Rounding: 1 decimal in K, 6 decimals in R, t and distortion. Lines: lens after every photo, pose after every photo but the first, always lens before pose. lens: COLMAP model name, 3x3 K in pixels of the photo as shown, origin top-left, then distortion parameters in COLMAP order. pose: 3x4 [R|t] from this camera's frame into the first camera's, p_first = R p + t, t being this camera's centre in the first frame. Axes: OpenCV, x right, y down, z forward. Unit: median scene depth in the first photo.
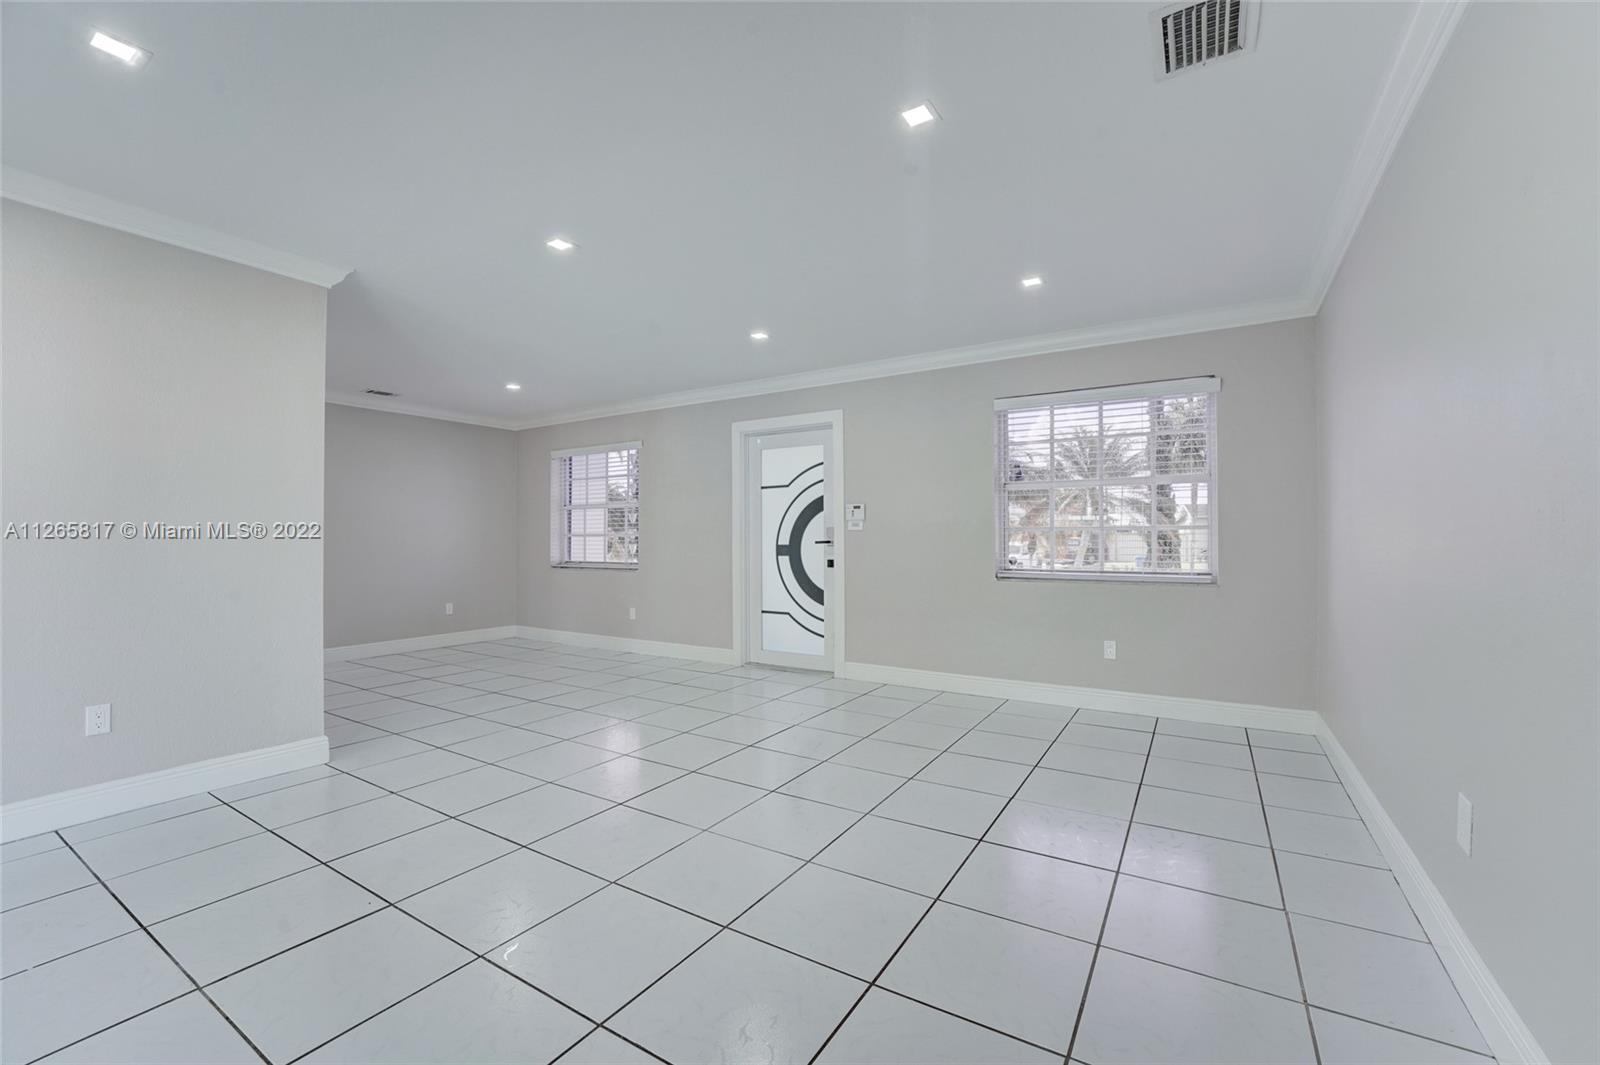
lens RADIAL K [[652.2, 0, 796.1], [0, 652.2, 534.8], [0, 0, 1]] dist [-0.016812, -0.000051]
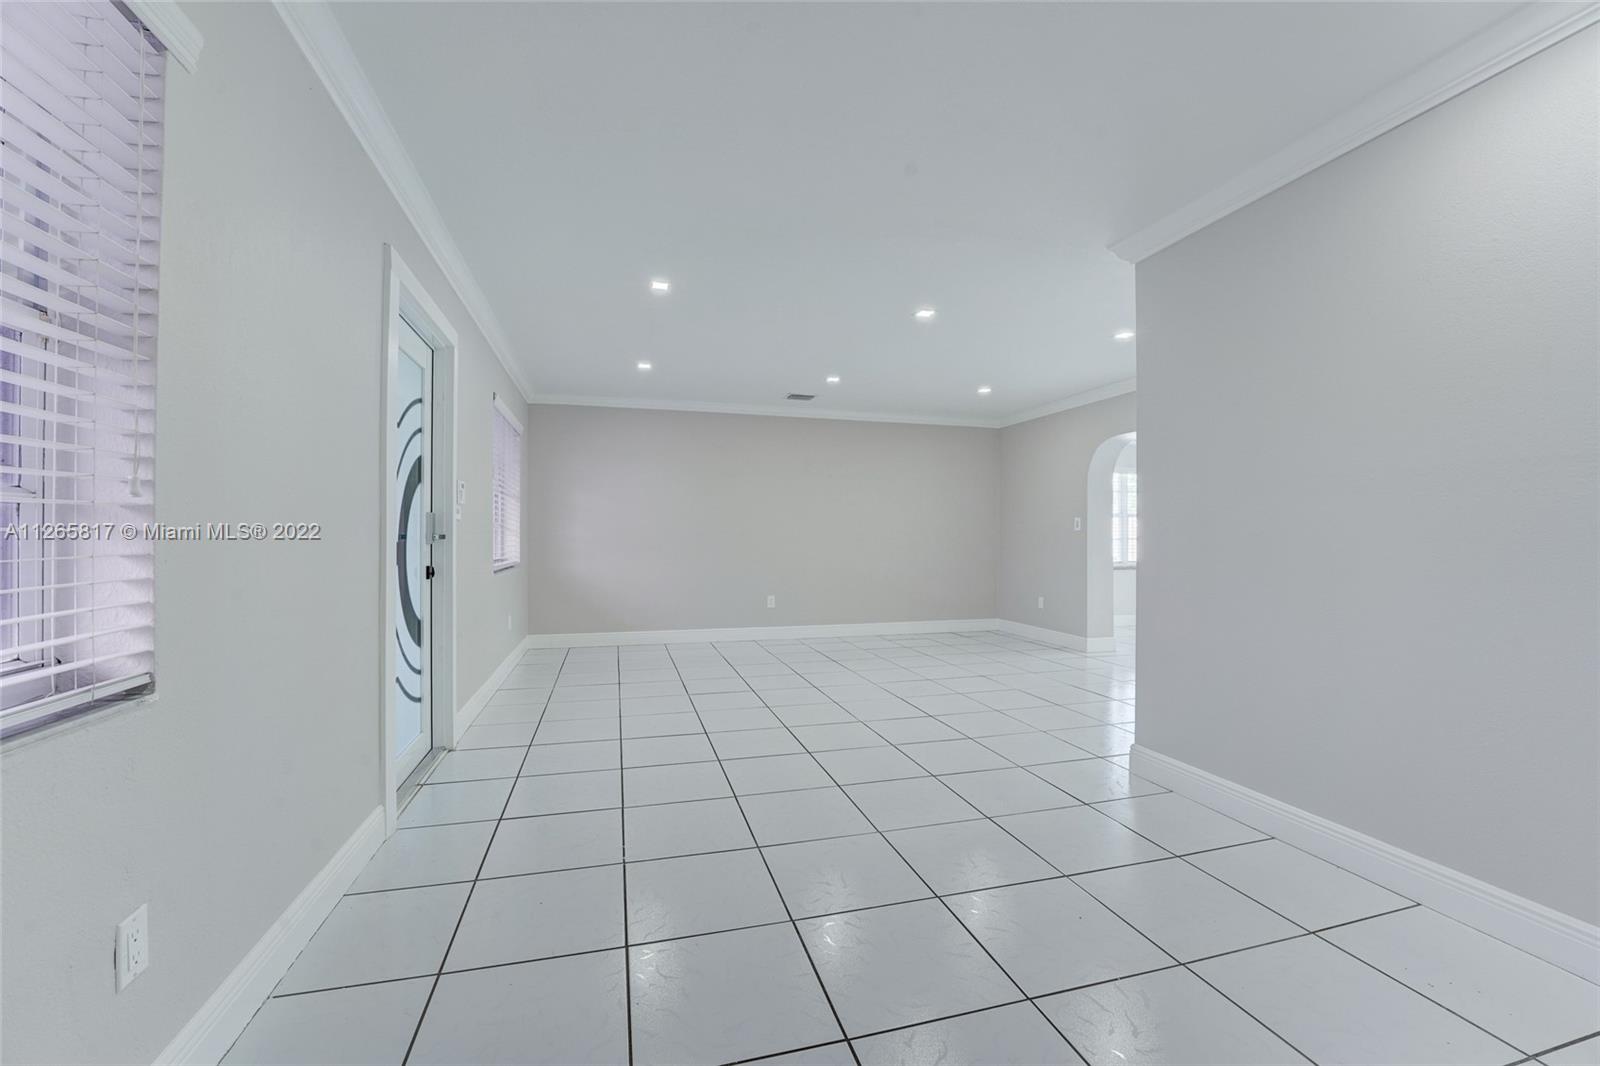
lens RADIAL K [[661.1, 0, 788.9], [0, 661.1, 527.2], [0, 0, 1]] dist [-0.002210, -0.000385]
pose [[-0.735944, 0.001905, 0.677040, -0.590298], [-0.012832, 0.999777, -0.016762, 0.008009], [-0.676921, -0.021024, -0.735755, 1.199354]]
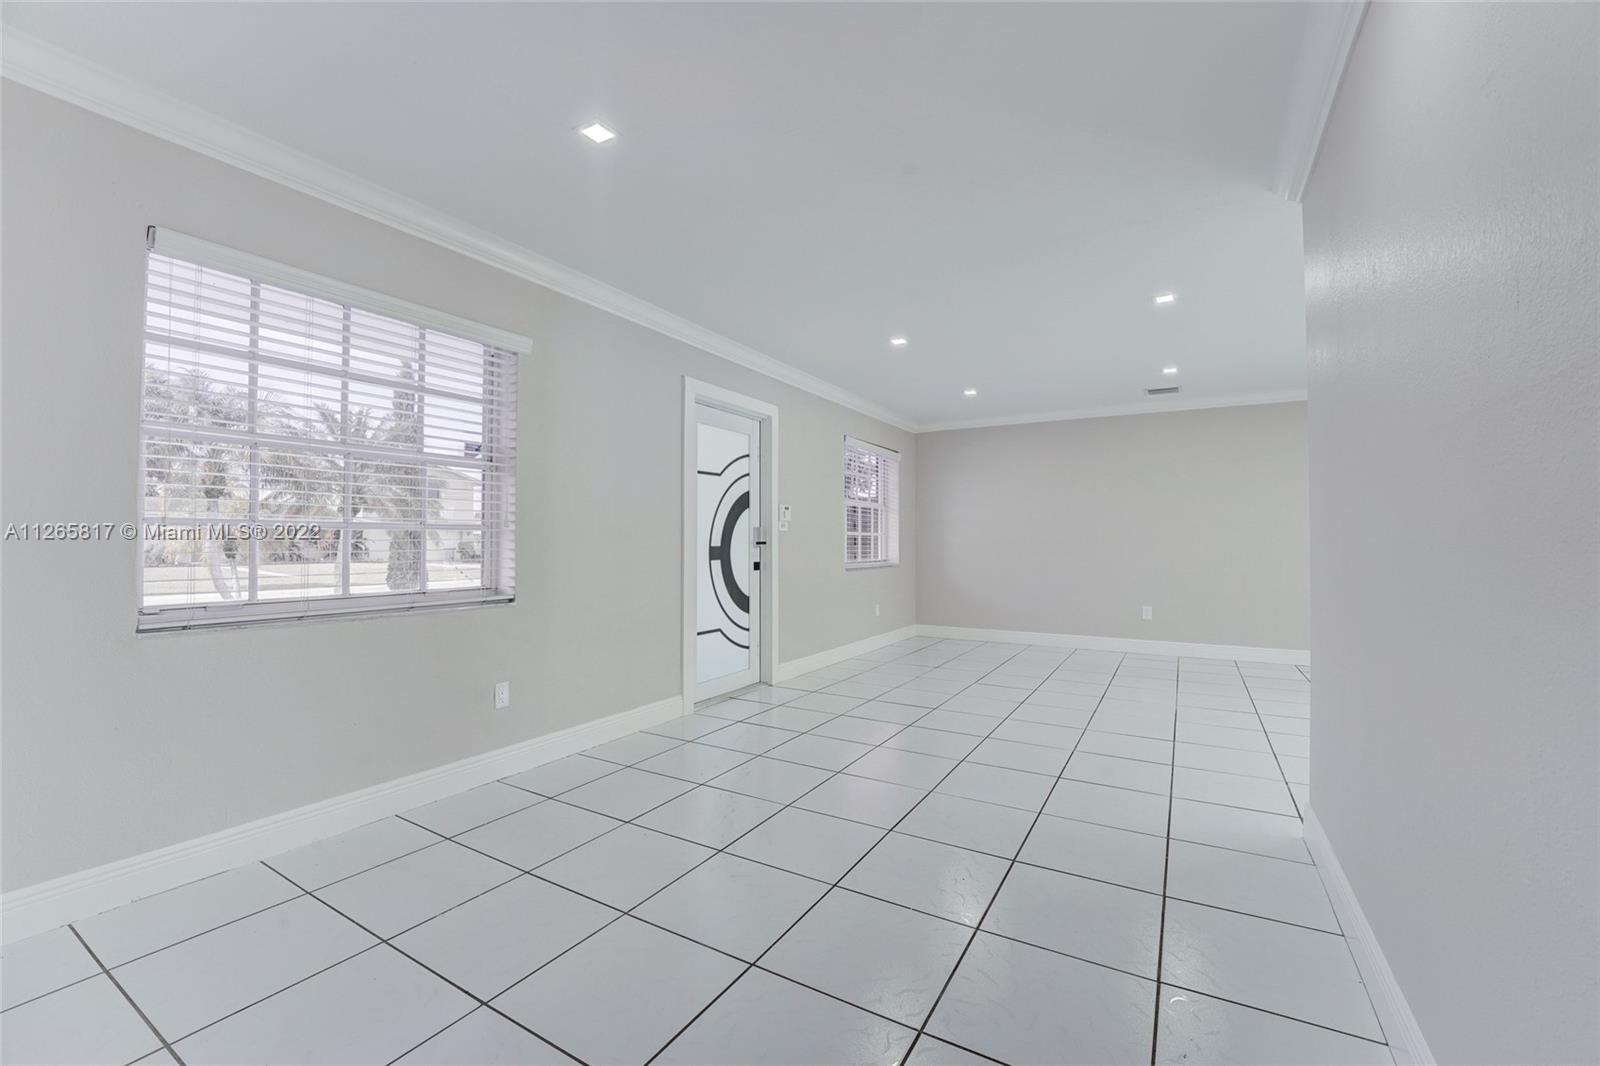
lens RADIAL K [[652.2, 0, 796.1], [0, 652.2, 535.3], [0, 0, 1]] dist [-0.016812, -0.000051]
pose [[-0.006183, 0.008646, 0.999944, -0.856023], [-0.009670, 0.999915, -0.008706, 0.007614], [-0.999934, -0.009724, -0.006099, 0.930285]]
